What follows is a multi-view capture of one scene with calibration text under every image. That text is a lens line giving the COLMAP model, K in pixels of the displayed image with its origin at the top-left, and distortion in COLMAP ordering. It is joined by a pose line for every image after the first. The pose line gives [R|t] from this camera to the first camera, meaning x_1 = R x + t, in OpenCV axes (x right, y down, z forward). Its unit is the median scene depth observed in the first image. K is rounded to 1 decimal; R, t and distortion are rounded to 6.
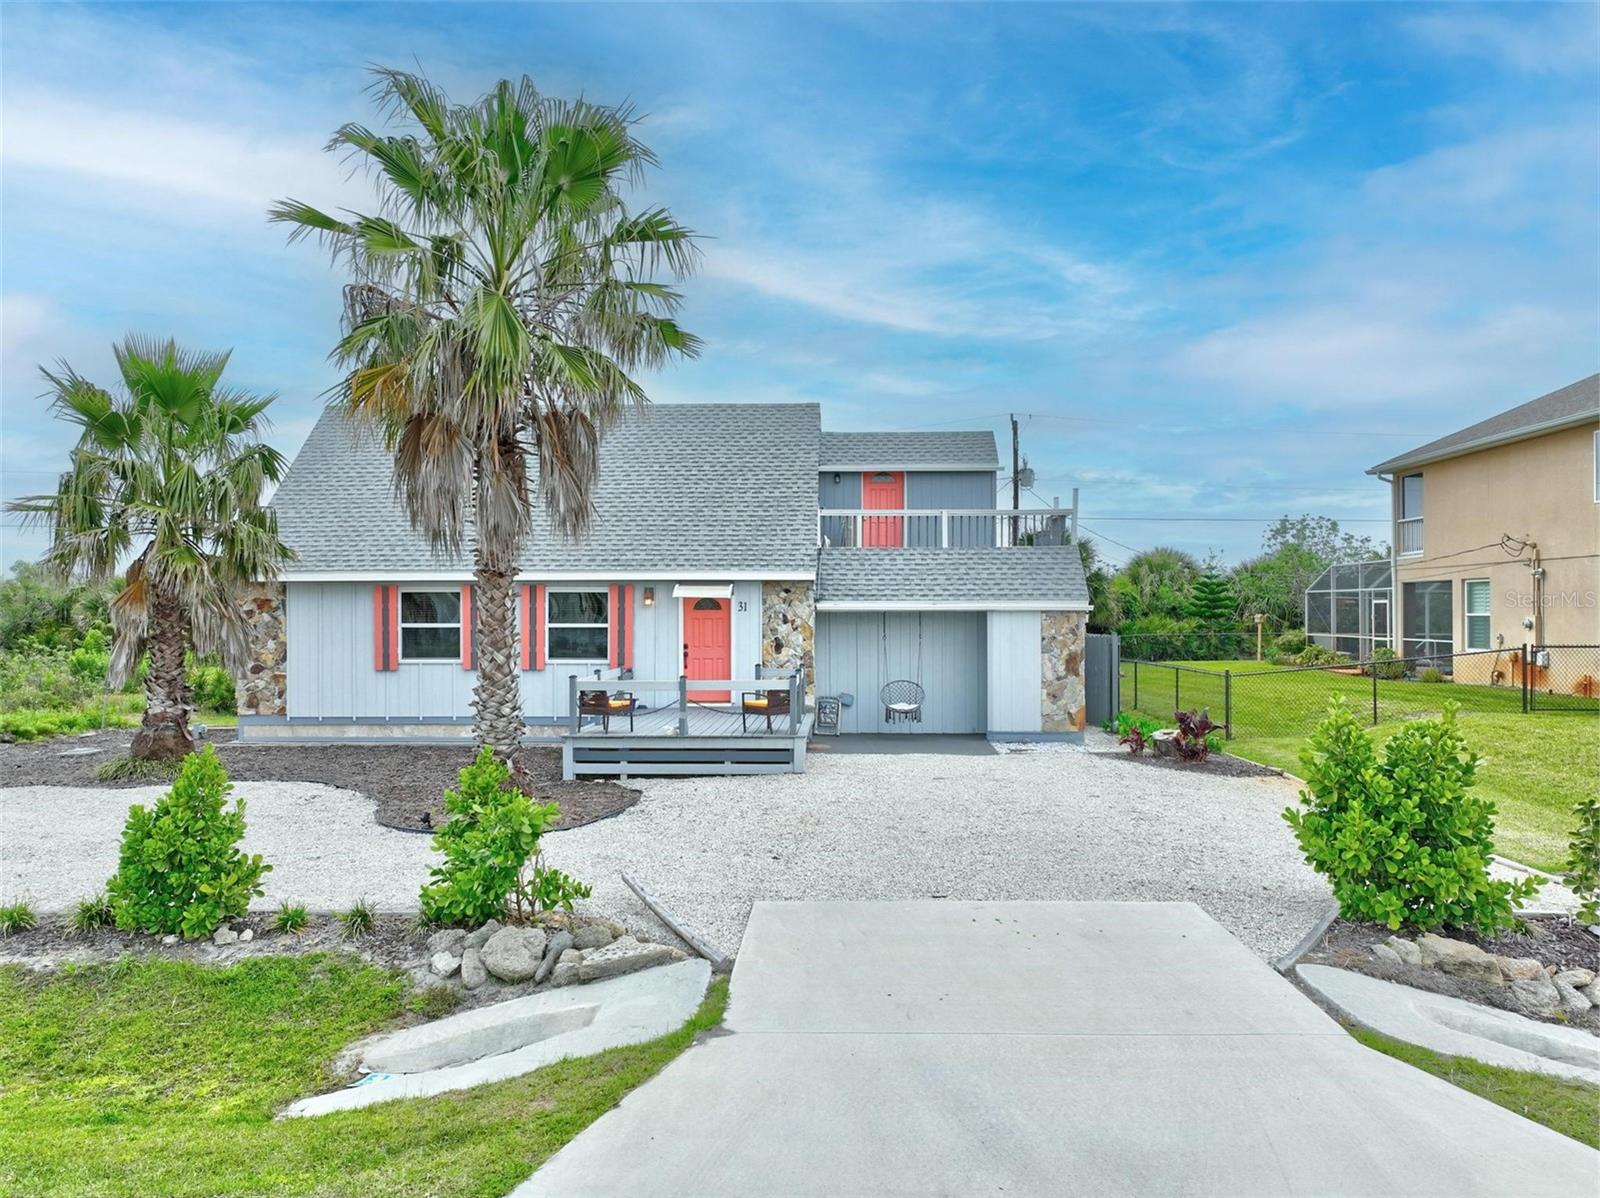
lens RADIAL K [[1125.3, 0, 800.0], [0, 1125.3, 599.0], [0, 0, 1]] dist [-0.002406, 0.020047]
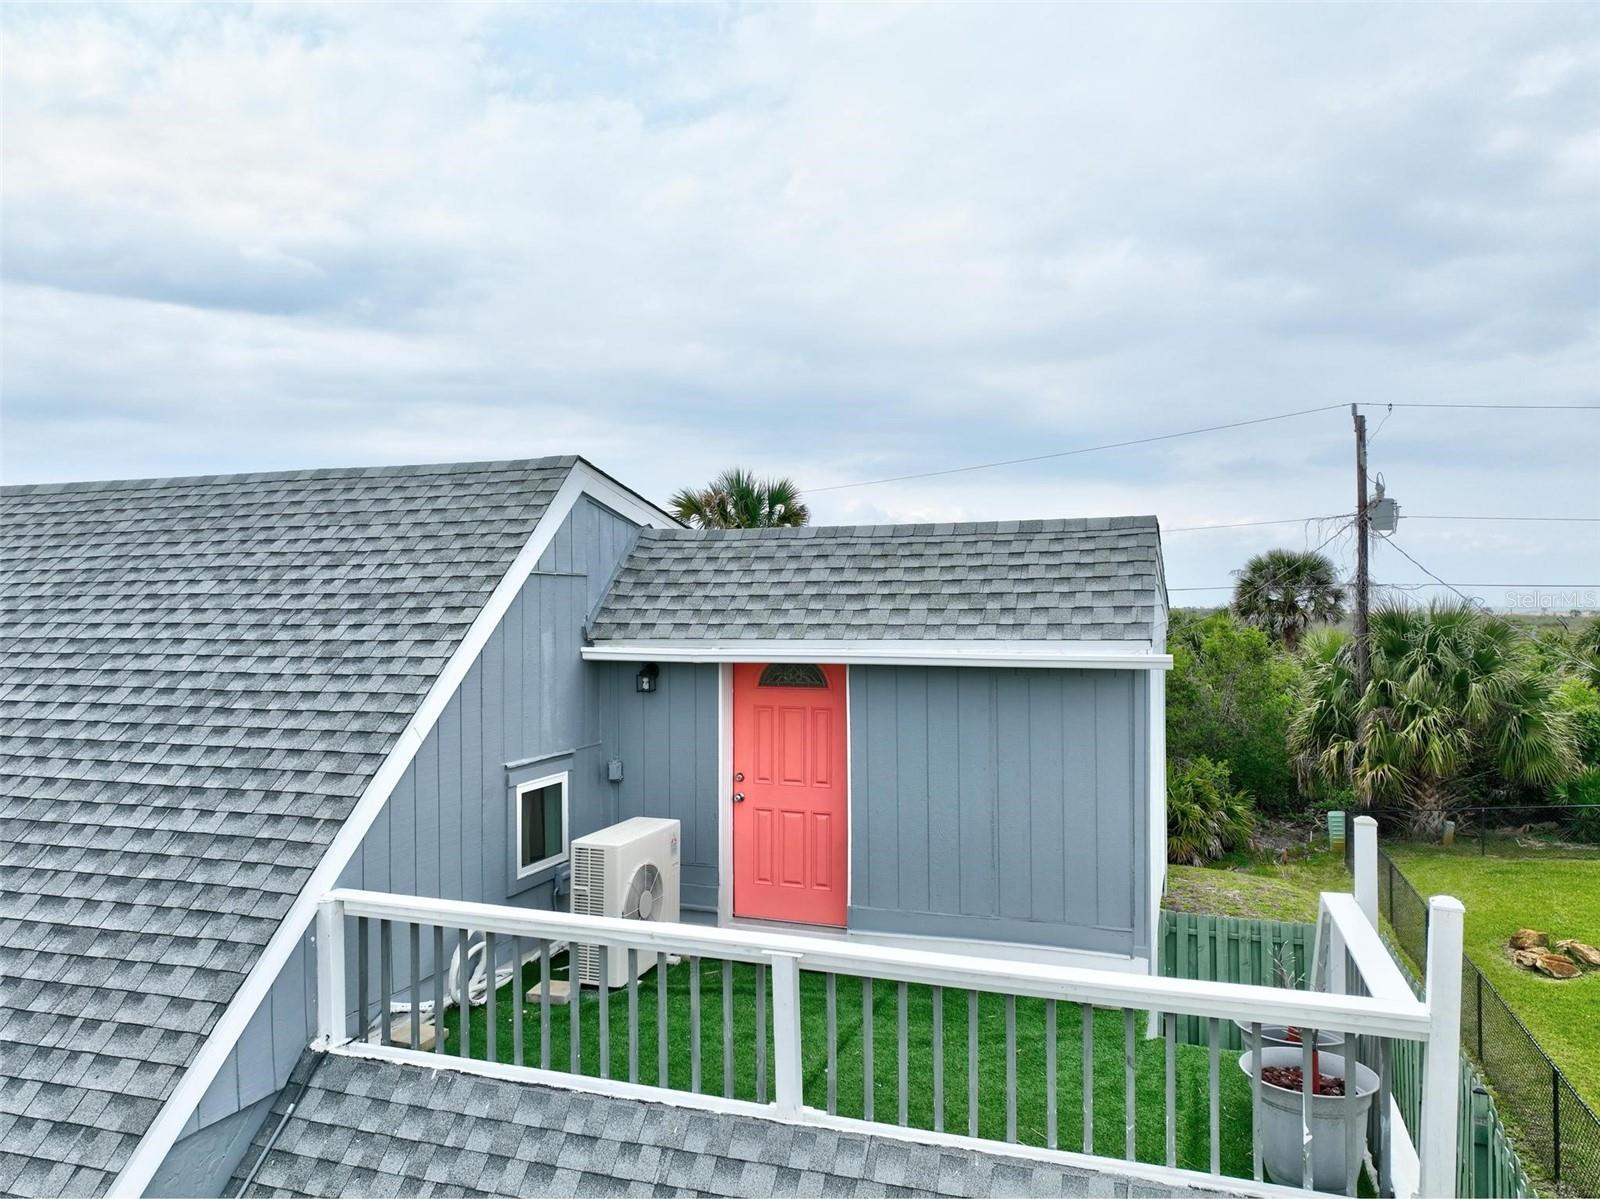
lens RADIAL K [[1125.3, 0, 800.0], [0, 1125.3, 599.5], [0, 0, 1]] dist [-0.002406, 0.020047]
pose [[0.952693, -0.003937, -0.303909, 0.210491], [0.005967, 0.999966, 0.005750, -0.157689], [0.303876, -0.007292, 0.952684, 0.831478]]
